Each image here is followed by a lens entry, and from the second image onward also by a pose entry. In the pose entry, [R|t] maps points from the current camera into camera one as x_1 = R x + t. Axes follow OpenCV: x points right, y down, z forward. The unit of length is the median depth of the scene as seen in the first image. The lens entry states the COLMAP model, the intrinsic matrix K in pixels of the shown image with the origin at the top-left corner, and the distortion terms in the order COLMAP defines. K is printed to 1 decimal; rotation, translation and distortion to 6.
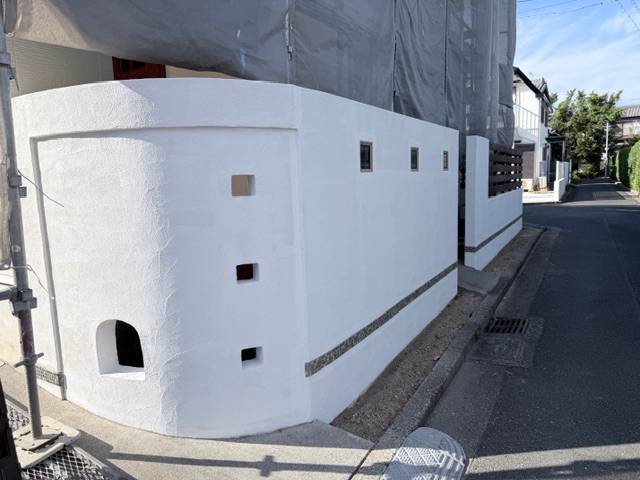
lens RADIAL K [[450.2, 0, 320.5], [0, 450.2, 219.9], [0, 0, 1]] dist [-0.007133, 0.001624]
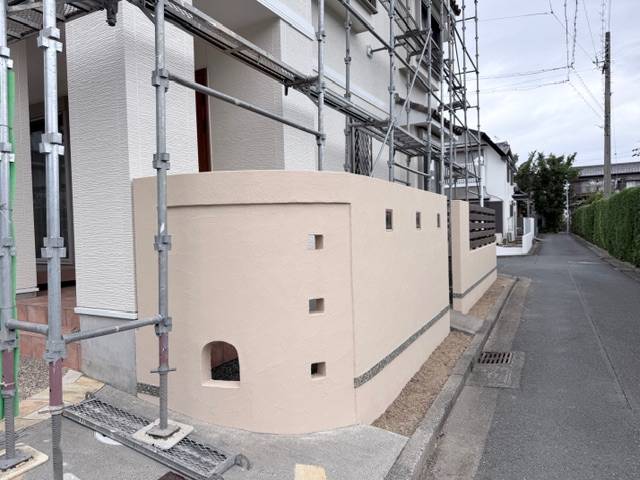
lens RADIAL K [[450.2, 0, 320.5], [0, 450.2, 219.9], [0, 0, 1]] dist [-0.007133, 0.001624]
pose [[0.998177, 0.004282, 0.060199, -0.089512], [0.002855, 0.993014, -0.117960, 0.007087], [-0.060283, 0.117917, 0.991192, -0.147443]]
